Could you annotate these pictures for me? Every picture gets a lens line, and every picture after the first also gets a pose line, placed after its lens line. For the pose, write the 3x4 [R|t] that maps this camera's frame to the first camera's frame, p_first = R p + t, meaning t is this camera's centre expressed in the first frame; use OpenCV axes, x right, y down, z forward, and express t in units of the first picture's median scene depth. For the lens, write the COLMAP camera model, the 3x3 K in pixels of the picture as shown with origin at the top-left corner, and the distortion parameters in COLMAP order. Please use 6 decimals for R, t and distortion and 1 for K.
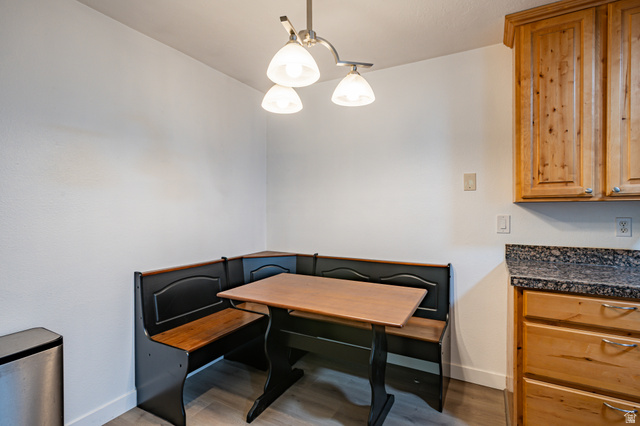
lens RADIAL K [[311.0, 0, 330.7], [0, 311.0, 210.9], [0, 0, 1]] dist [-0.001114, 0.004882]
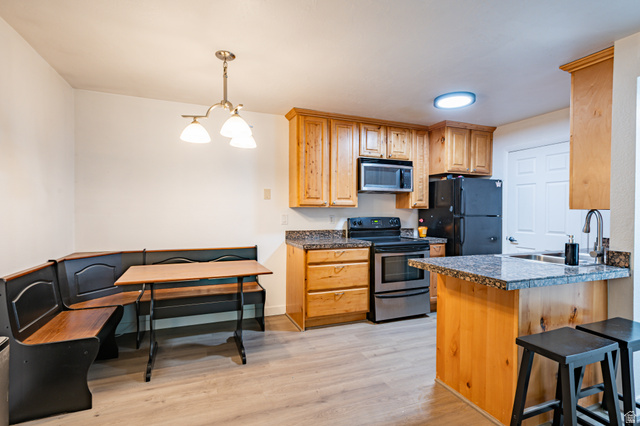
lens RADIAL K [[311.0, 0, 321.6], [0, 311.0, 213.5], [0, 0, 1]] dist [-0.001114, 0.004882]
pose [[0.637885, -0.000603, 0.770131, -0.798579], [-0.003126, 0.999989, 0.003372, 0.003143], [-0.770125, -0.004558, 0.637877, -0.332684]]
